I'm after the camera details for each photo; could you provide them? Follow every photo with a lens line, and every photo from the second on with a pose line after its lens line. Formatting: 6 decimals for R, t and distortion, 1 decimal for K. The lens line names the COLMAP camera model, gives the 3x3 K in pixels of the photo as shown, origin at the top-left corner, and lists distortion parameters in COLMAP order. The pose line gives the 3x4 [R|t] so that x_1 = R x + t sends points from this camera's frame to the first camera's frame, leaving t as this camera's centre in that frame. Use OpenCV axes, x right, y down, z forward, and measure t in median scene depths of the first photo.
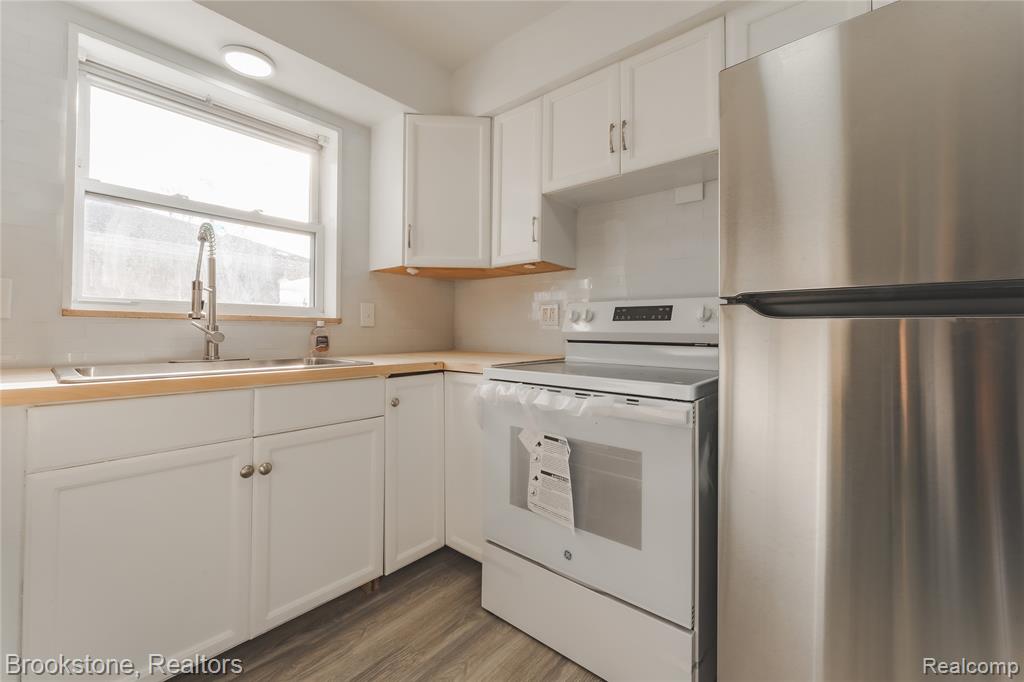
lens RADIAL K [[423.8, 0, 510.2], [0, 423.8, 325.4], [0, 0, 1]] dist [0.003605, 0.000169]
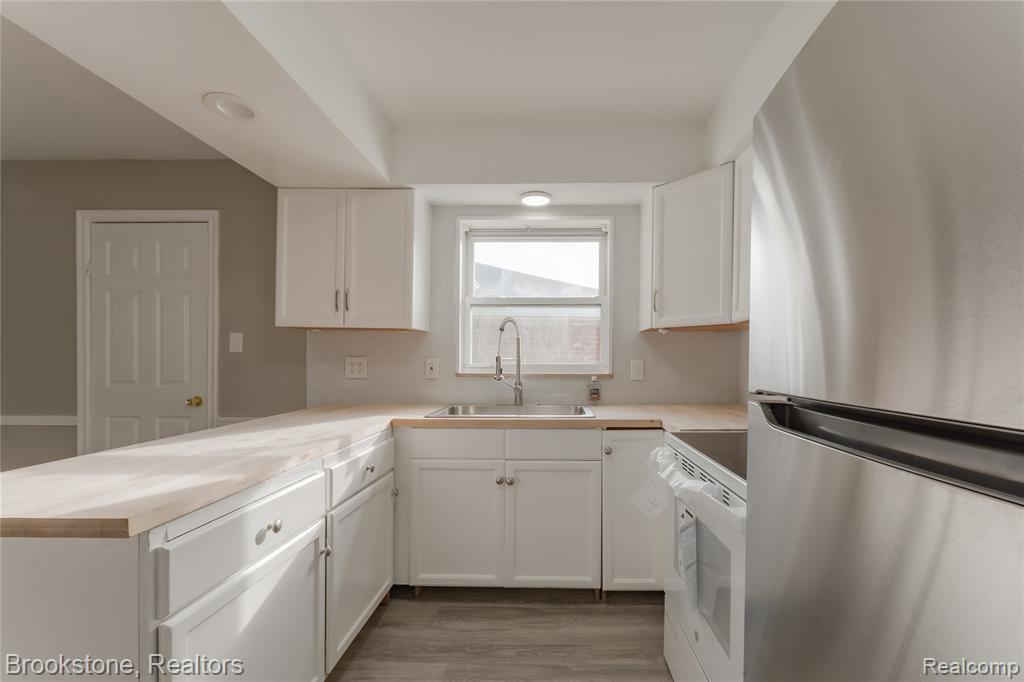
lens RADIAL K [[427.2, 0, 544.2], [0, 427.2, 364.0], [0, 0, 1]] dist [0.001692, -0.000216]
pose [[0.638020, 0.001943, -0.770017, 0.521314], [0.014415, 0.999791, 0.014467, -0.081850], [0.769885, -0.020330, 0.637859, 0.087885]]
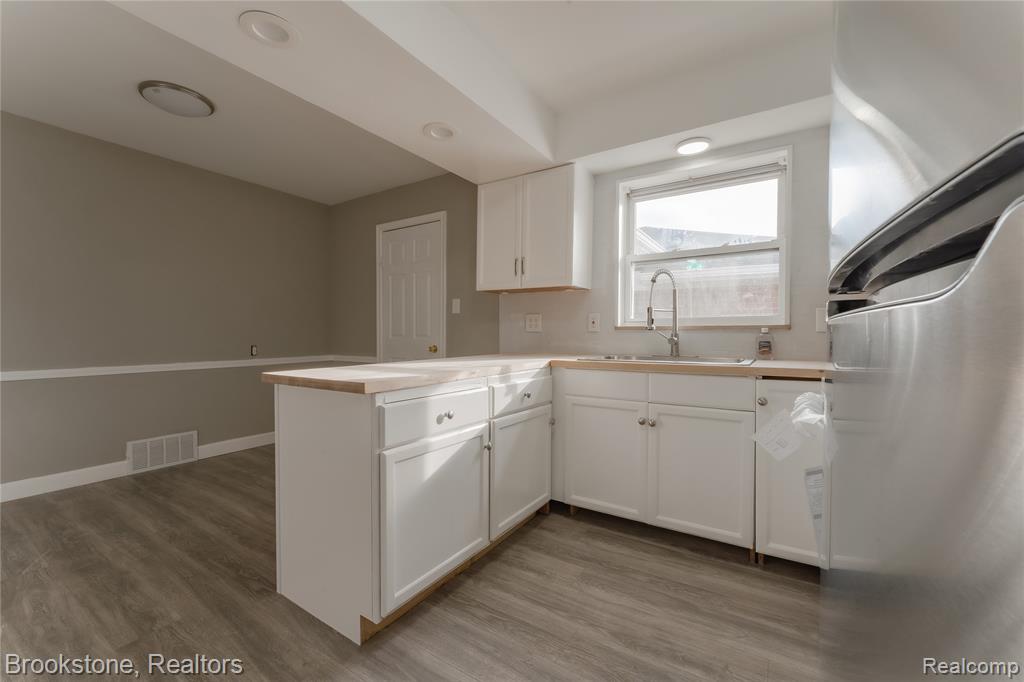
lens RADIAL K [[414.7, 0, 507.6], [0, 414.7, 341.2], [0, 0, 1]] dist [-0.000024, -0.000213]
pose [[0.135994, 0.010565, -0.990653, 0.675741], [0.017666, 0.999758, 0.013087, -0.001821], [0.990552, -0.019280, 0.135775, 0.189624]]
